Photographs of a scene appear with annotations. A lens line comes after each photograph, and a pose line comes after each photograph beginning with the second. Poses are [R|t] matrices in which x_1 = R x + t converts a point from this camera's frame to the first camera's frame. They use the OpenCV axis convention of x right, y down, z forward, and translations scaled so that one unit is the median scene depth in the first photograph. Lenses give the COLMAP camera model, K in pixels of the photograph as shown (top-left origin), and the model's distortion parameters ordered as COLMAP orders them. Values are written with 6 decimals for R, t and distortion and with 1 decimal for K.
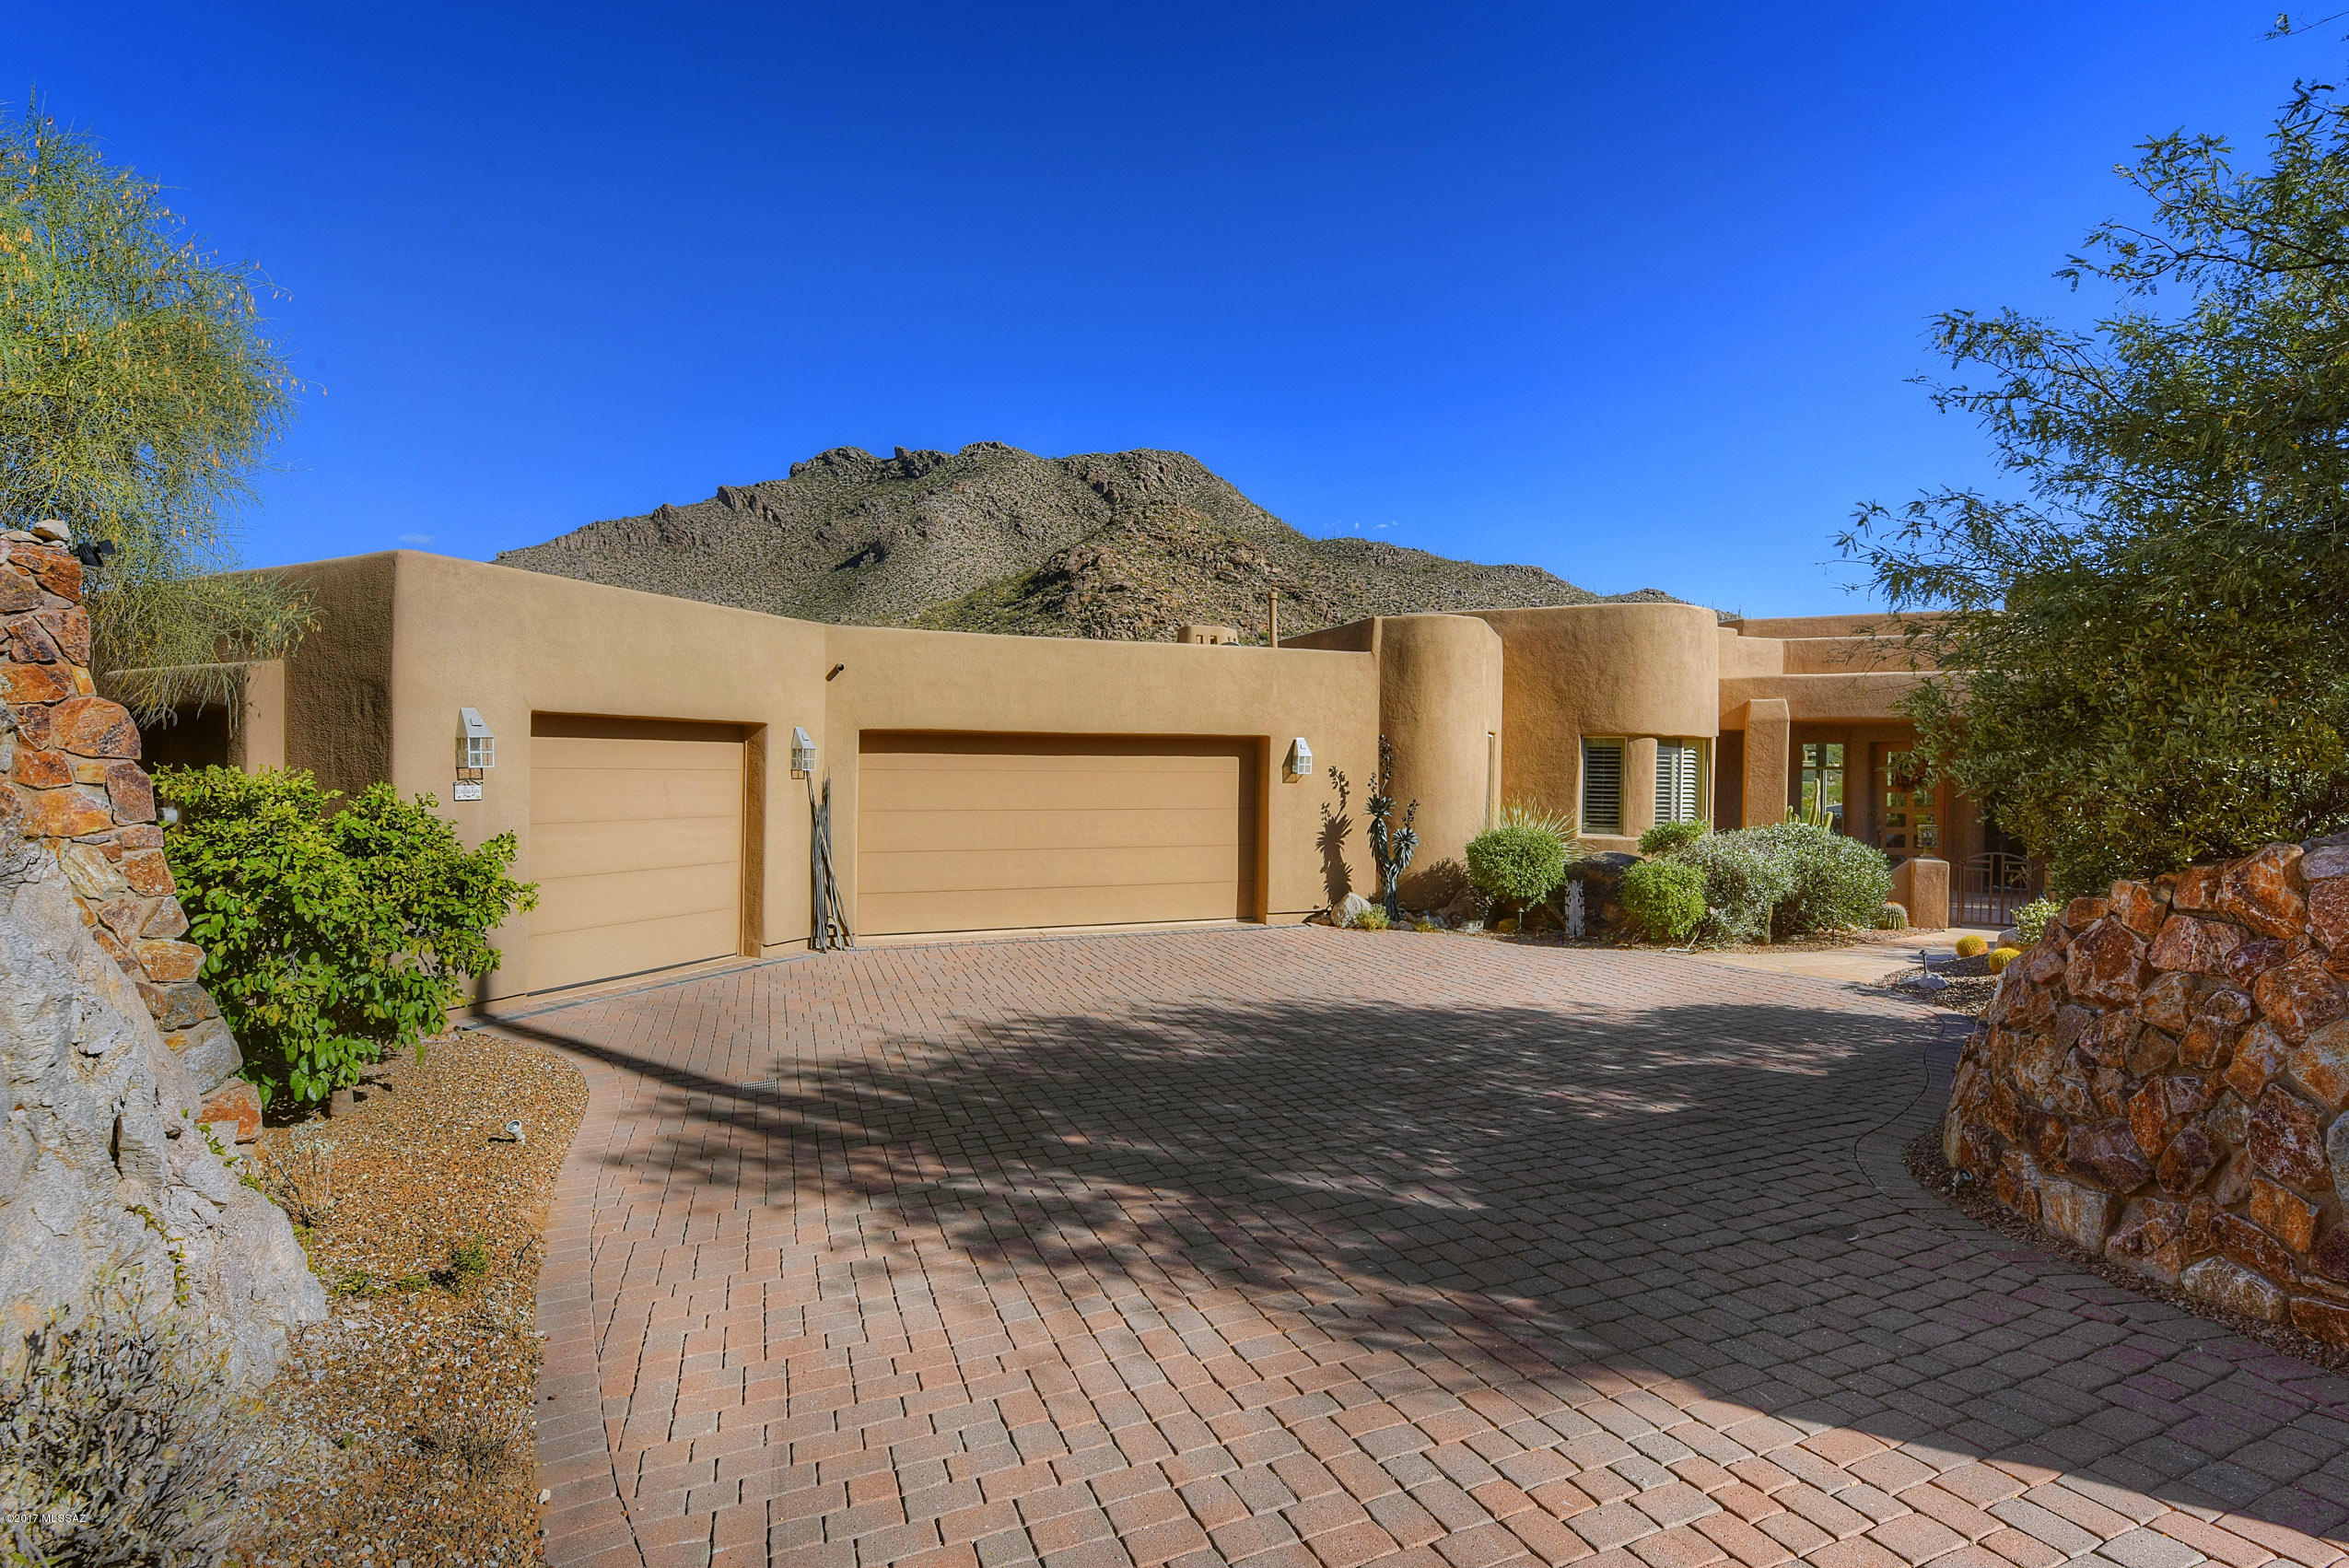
lens RADIAL K [[1134.0, 0, 1183.2], [0, 1134.0, 781.0], [0, 0, 1]] dist [-0.001493, -0.000472]
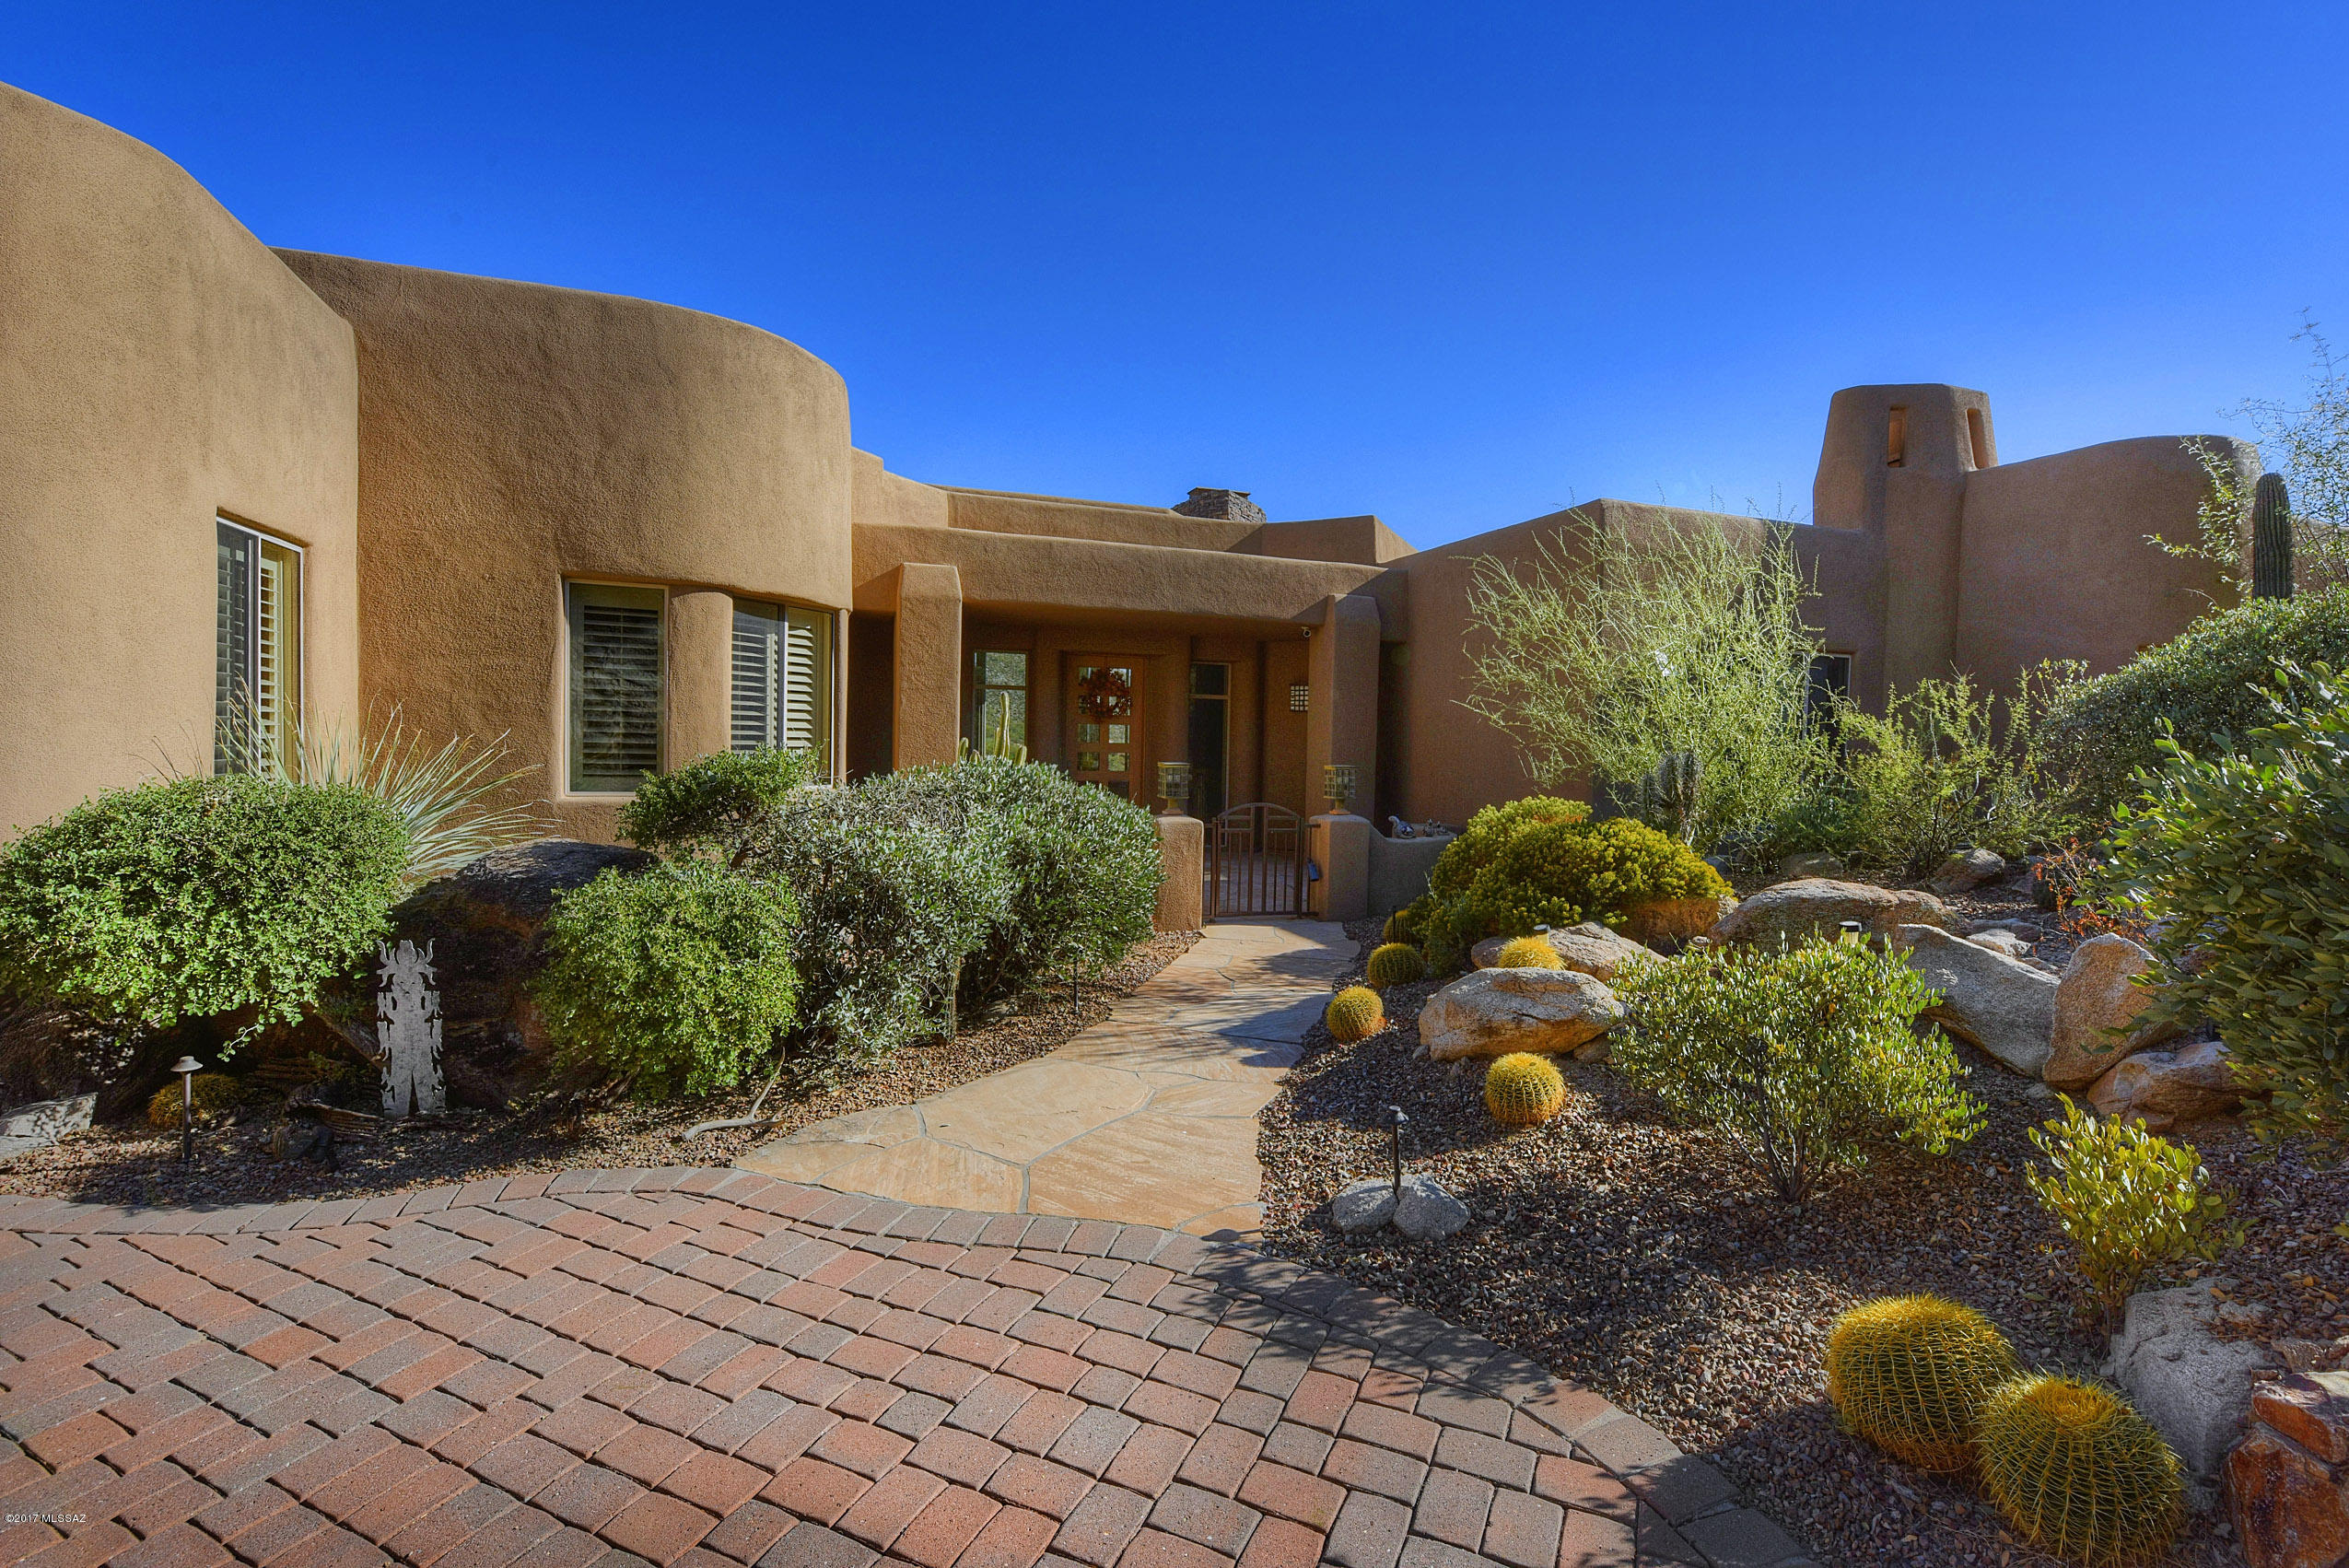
lens RADIAL K [[1134.0, 0, 1175.0], [0, 1134.0, 779.8], [0, 0, 1]] dist [-0.001493, -0.000472]
pose [[0.763197, -0.022419, 0.645777, 0.244583], [-0.001228, 0.999346, 0.036145, 0.024728], [-0.646165, -0.028379, 0.762670, 0.496418]]
